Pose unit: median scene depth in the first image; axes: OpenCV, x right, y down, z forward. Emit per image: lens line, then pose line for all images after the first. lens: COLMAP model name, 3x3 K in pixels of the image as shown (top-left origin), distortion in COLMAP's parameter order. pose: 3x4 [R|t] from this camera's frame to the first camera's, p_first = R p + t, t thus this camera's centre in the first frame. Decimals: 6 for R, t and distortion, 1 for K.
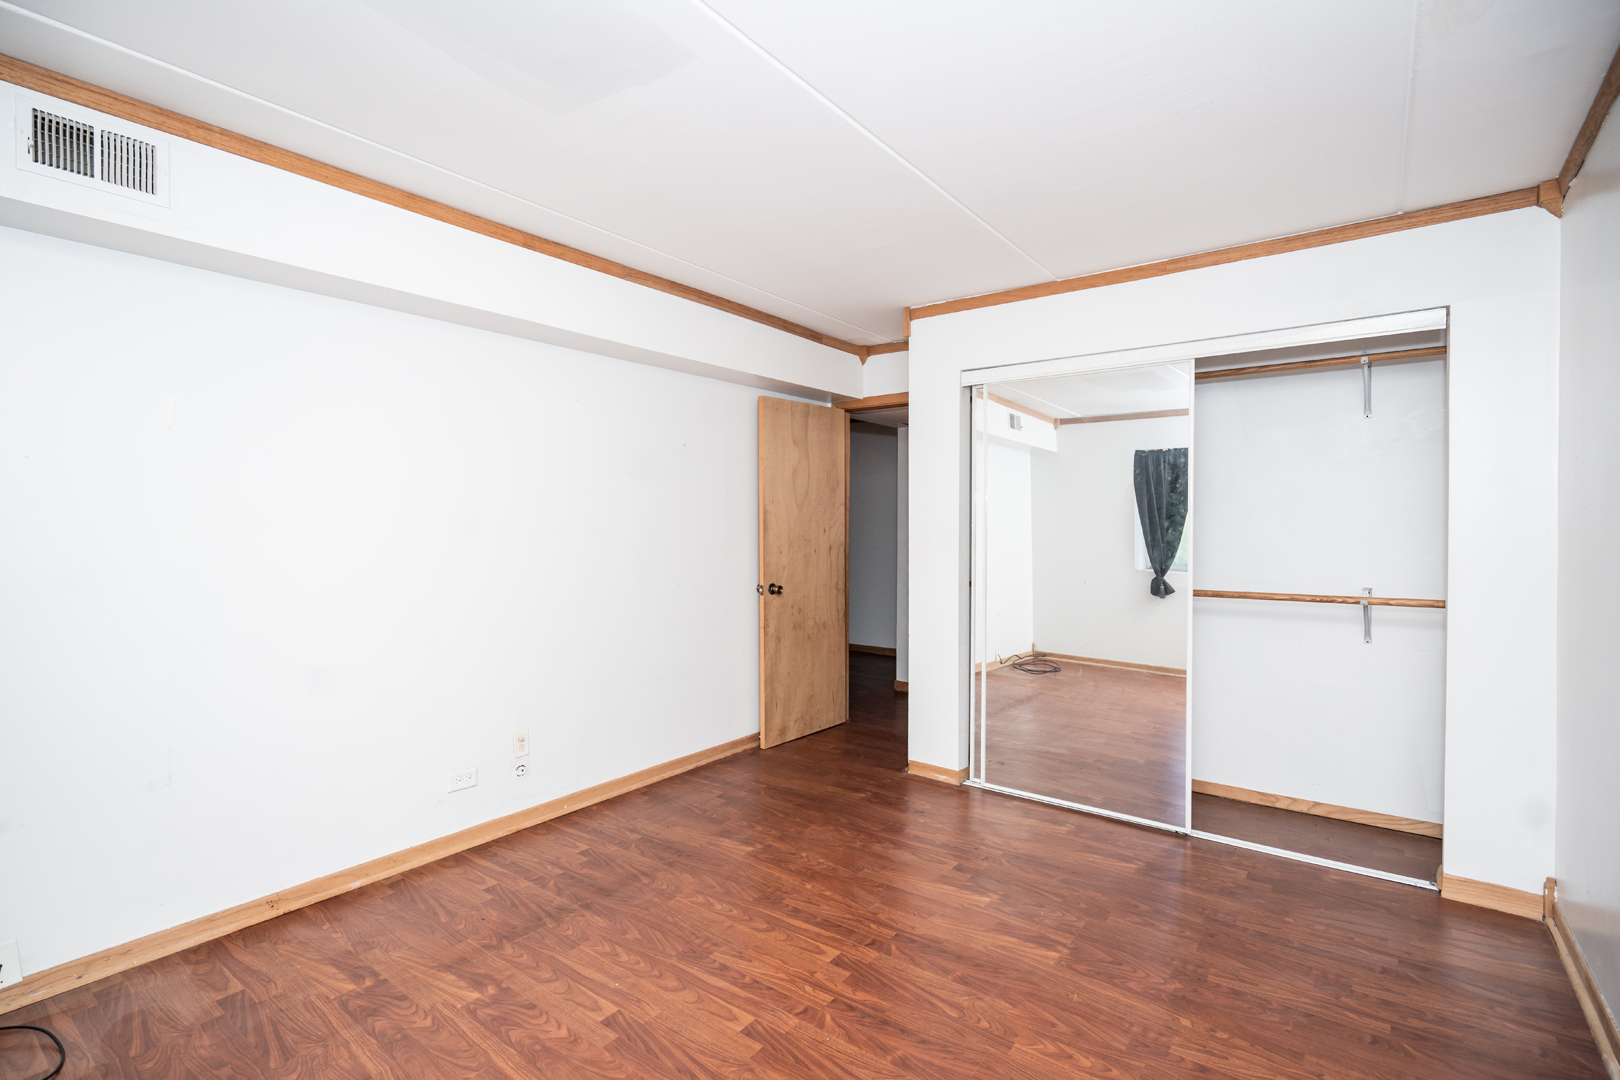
lens RADIAL K [[765.7, 0, 808.7], [0, 765.7, 536.3], [0, 0, 1]] dist [0.000814, 0.000031]
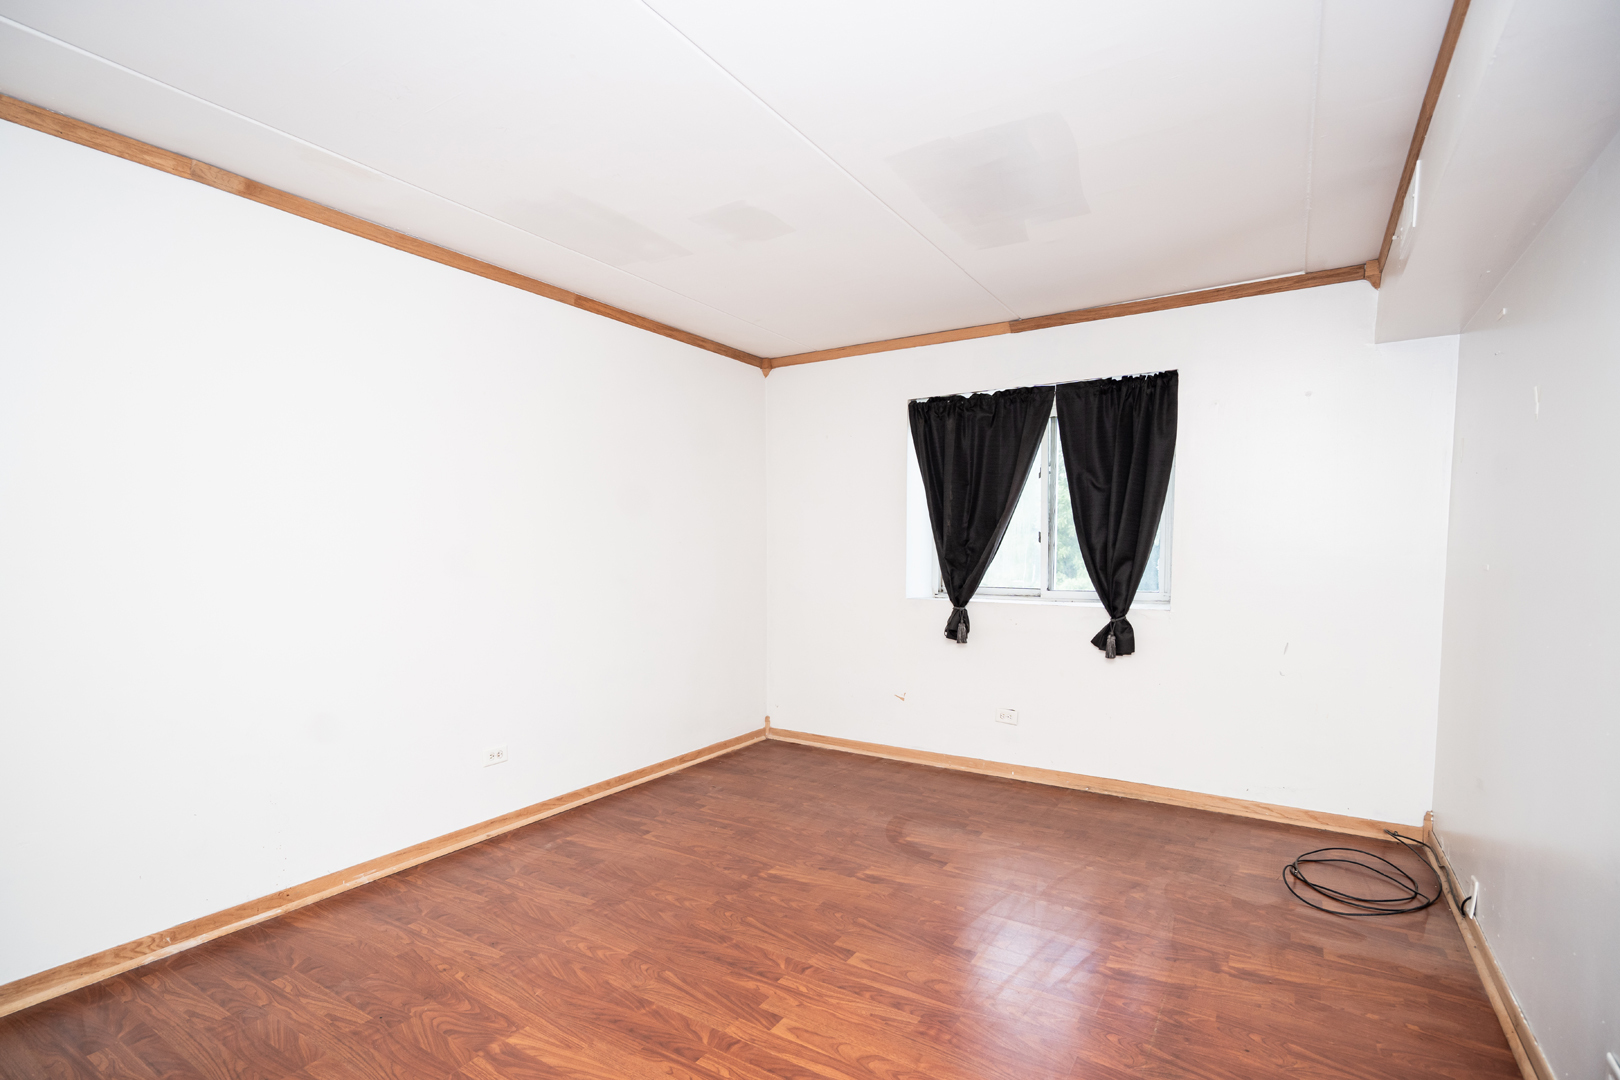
lens RADIAL K [[765.7, 0, 811.7], [0, 765.7, 540.1], [0, 0, 1]] dist [0.000814, 0.000031]
pose [[-0.996316, -0.000656, -0.085759, 0.074332], [-0.001261, 0.999975, 0.007003, -0.003707], [0.085752, 0.007086, -0.996291, 1.986713]]
